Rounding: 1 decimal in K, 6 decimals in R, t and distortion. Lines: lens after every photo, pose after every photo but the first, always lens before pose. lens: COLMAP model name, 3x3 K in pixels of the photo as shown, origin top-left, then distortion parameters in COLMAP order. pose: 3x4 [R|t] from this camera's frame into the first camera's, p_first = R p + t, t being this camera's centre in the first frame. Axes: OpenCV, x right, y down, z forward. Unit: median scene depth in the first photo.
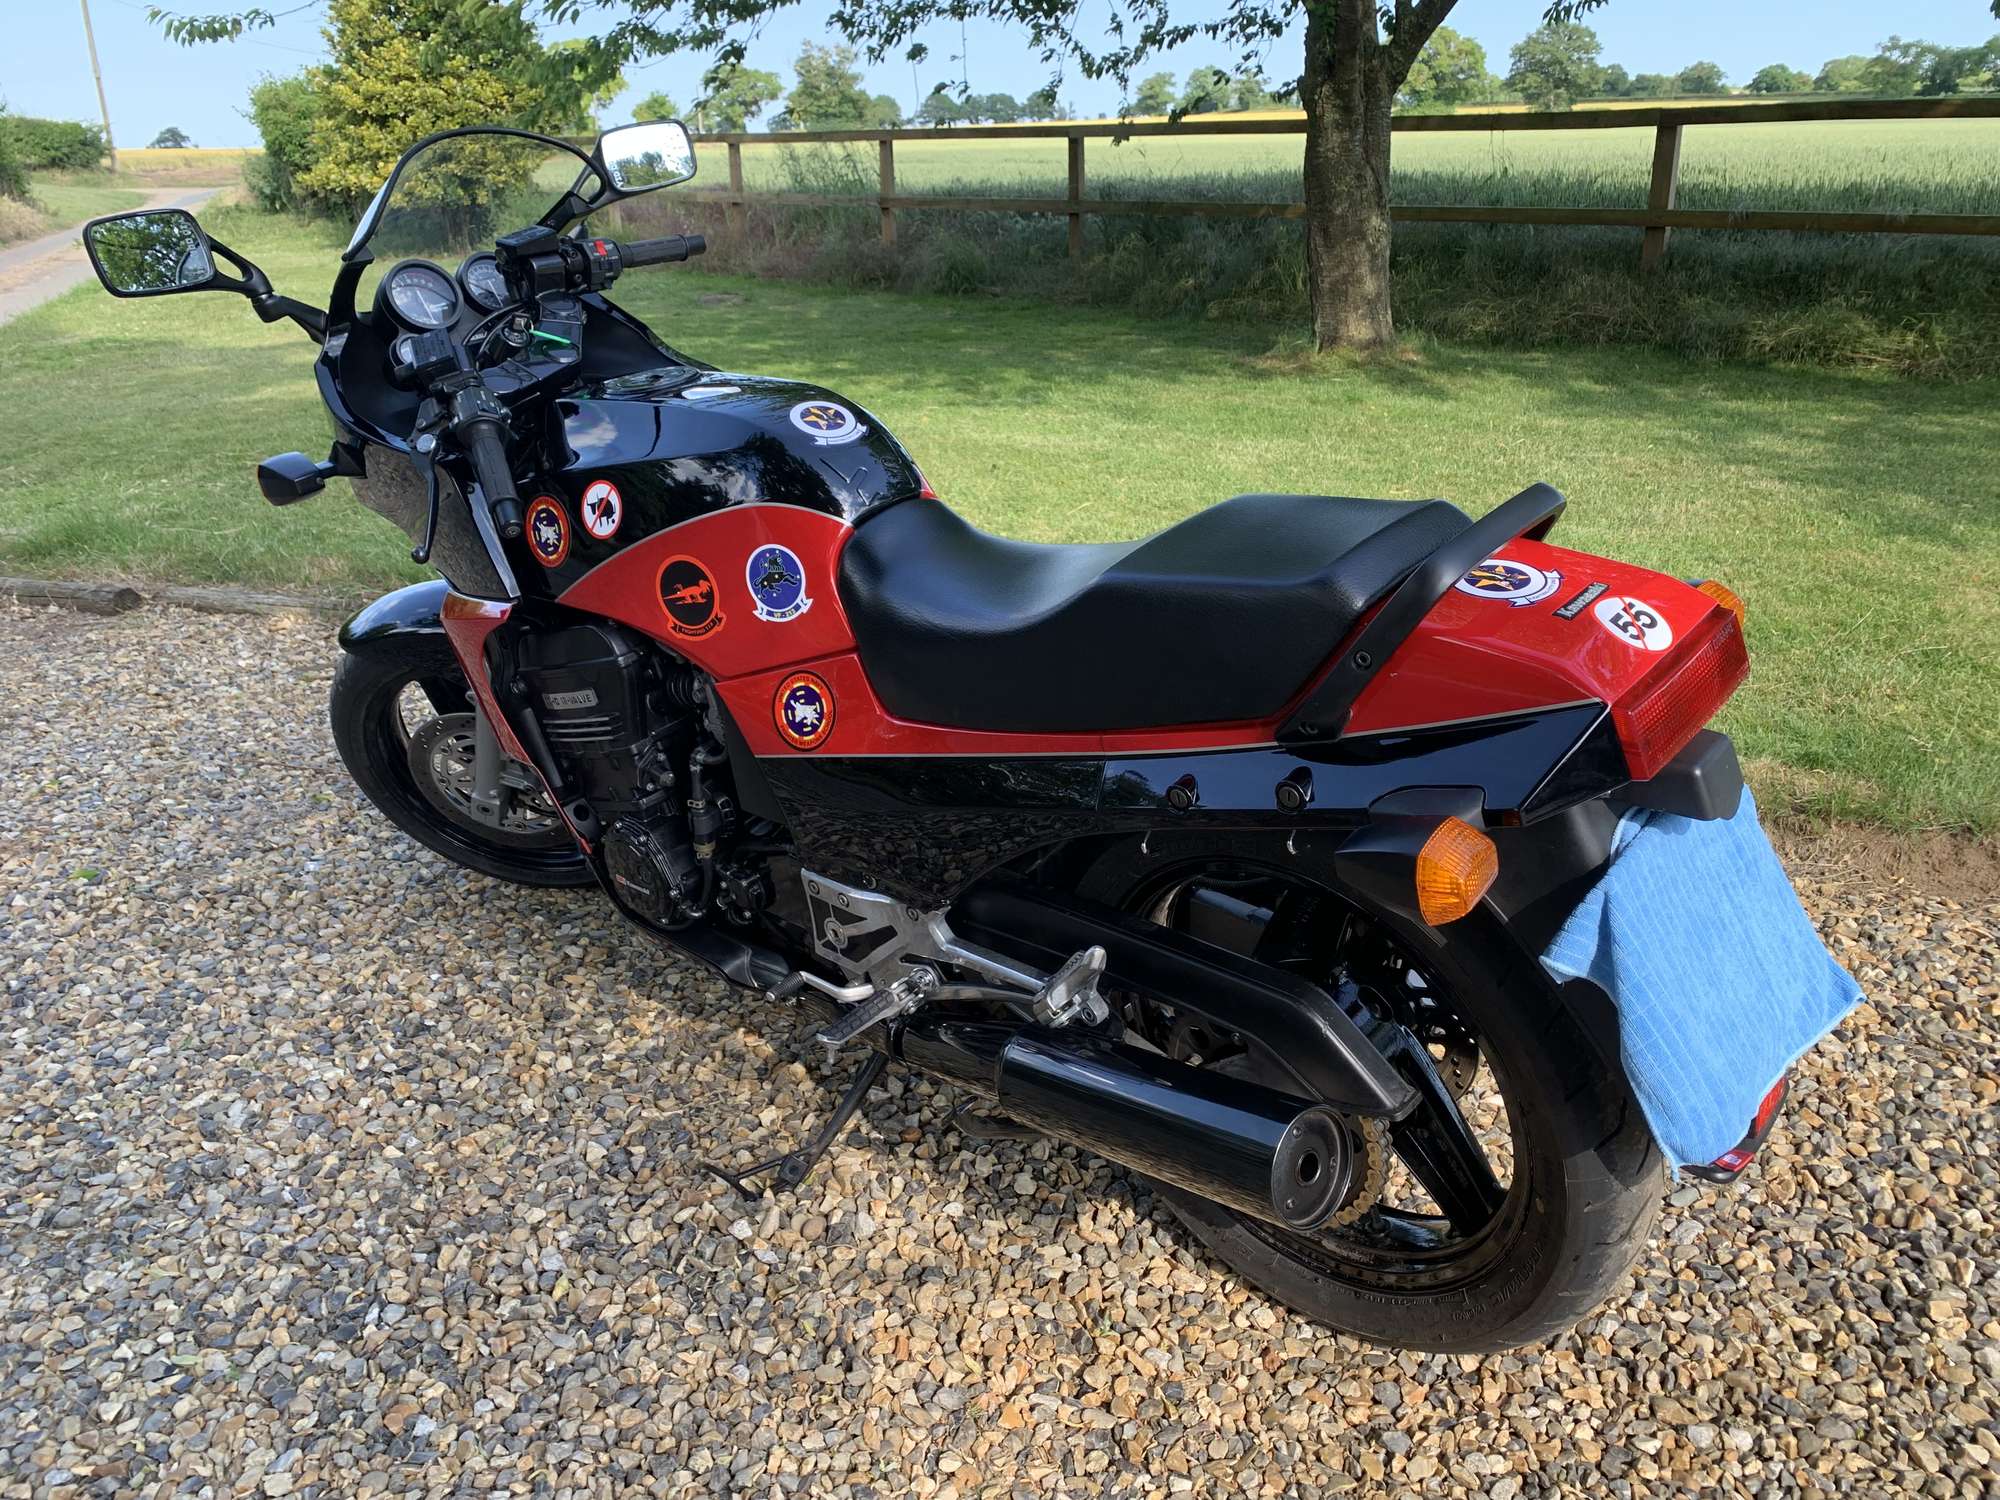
lens RADIAL K [[1525.1, 0, 1002.5], [0, 1525.1, 755.9], [0, 0, 1]] dist [0.002398, 0.000348]
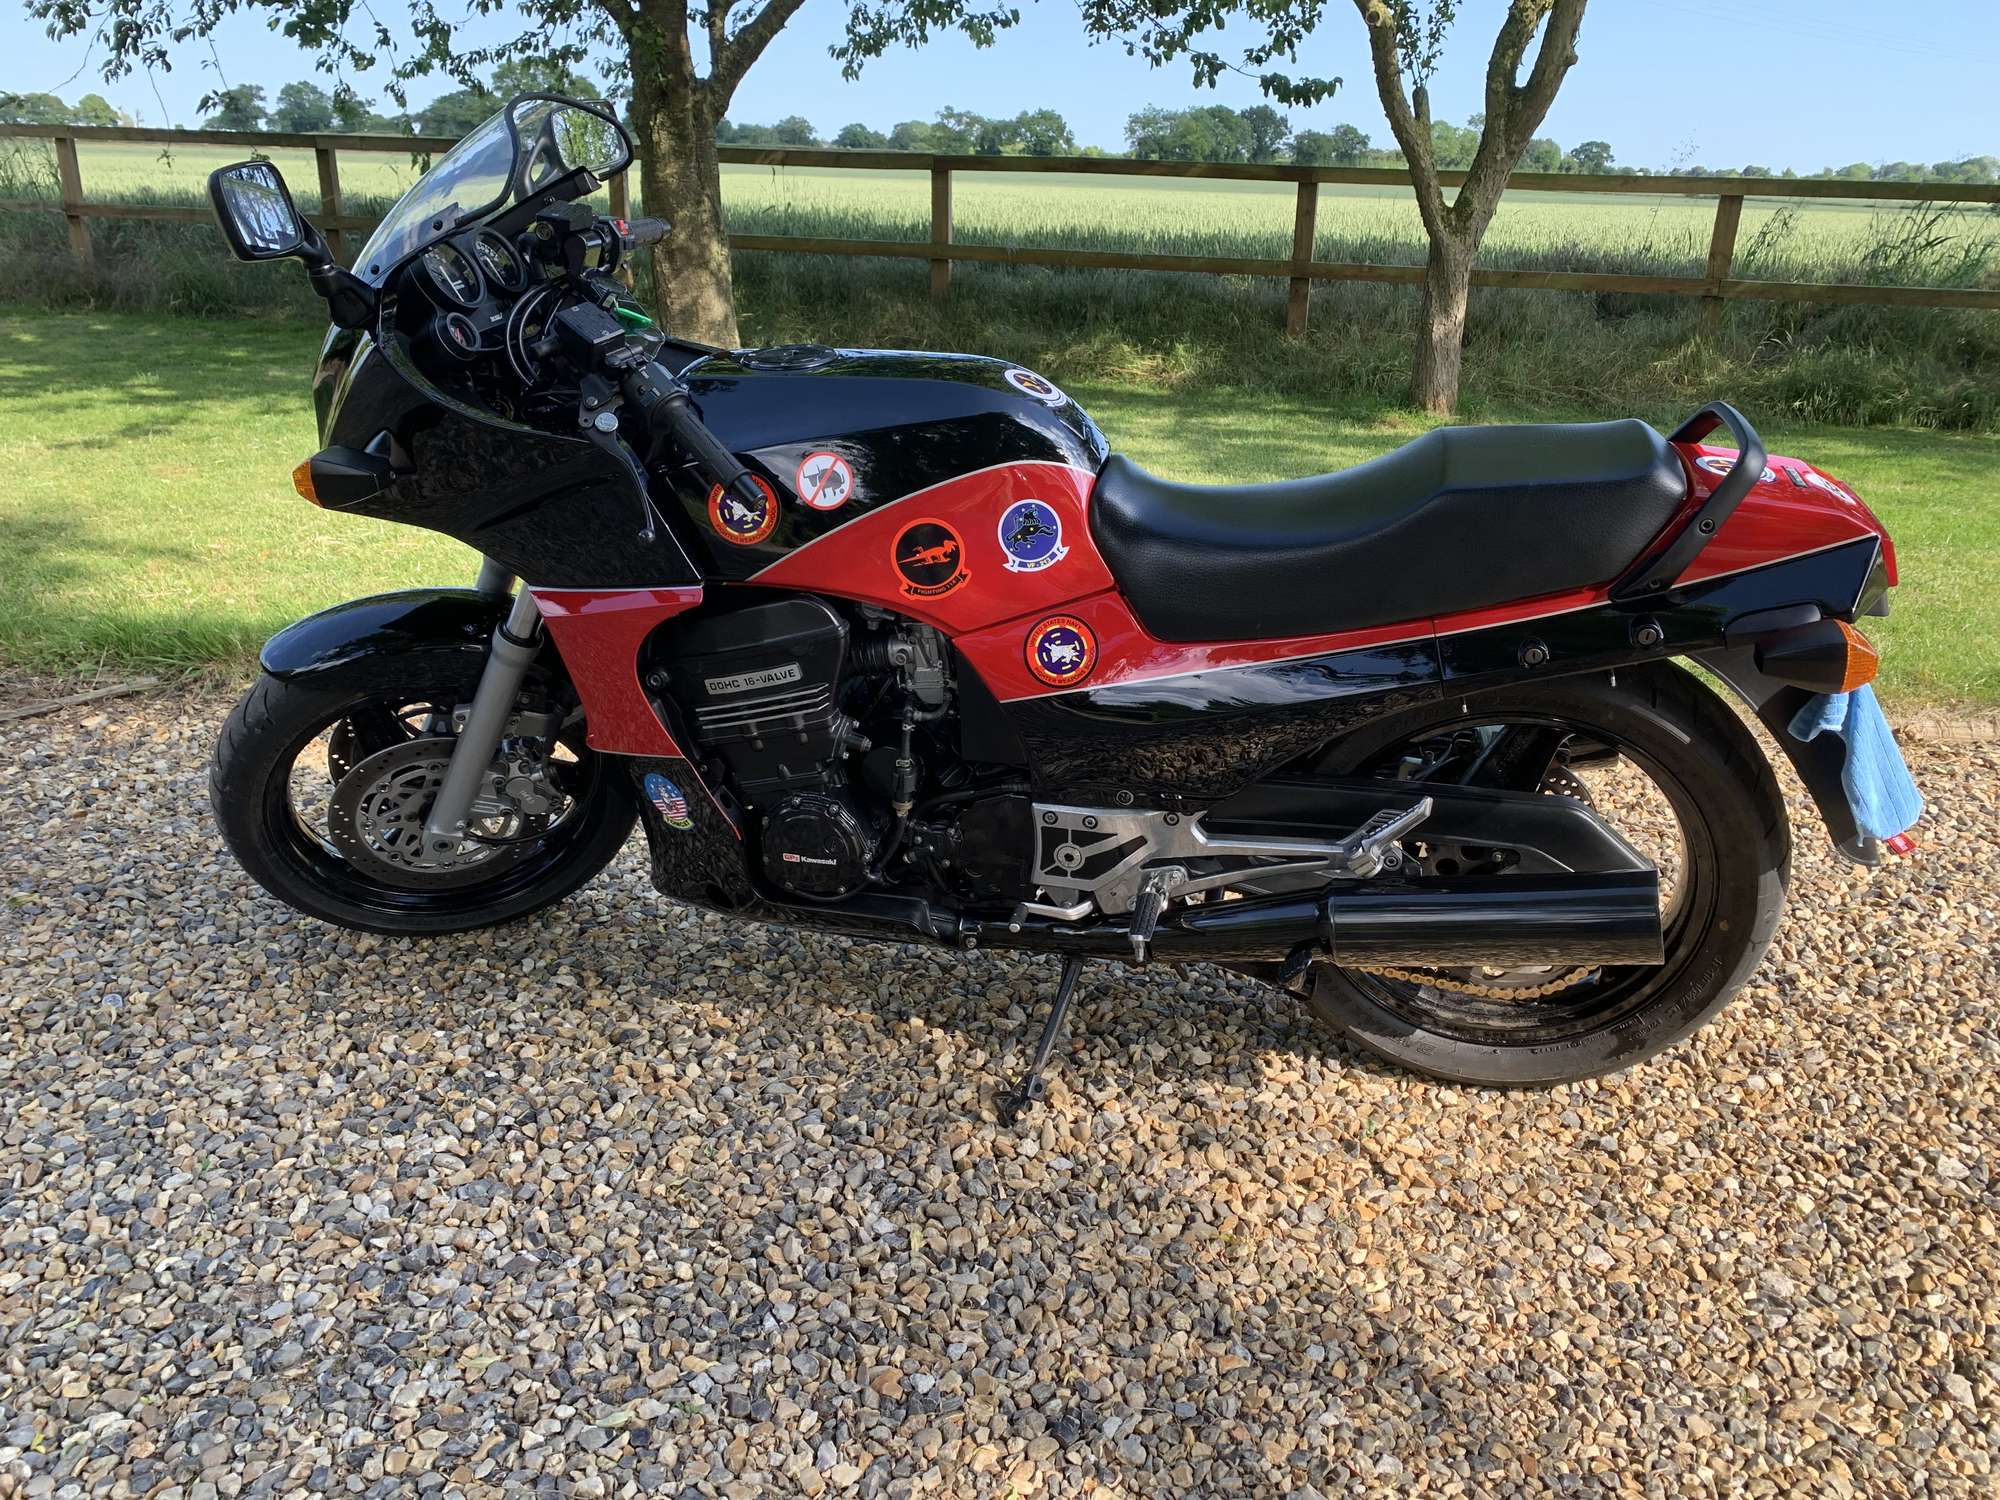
lens RADIAL K [[1525.1, 0, 1003.4], [0, 1525.1, 745.1], [0, 0, 1]] dist [0.002398, 0.000348]
pose [[0.866822, -0.128021, 0.481902, -0.670913], [0.140493, 0.990028, 0.010296, 0.019236], [-0.478415, 0.058779, 0.876164, 0.063823]]
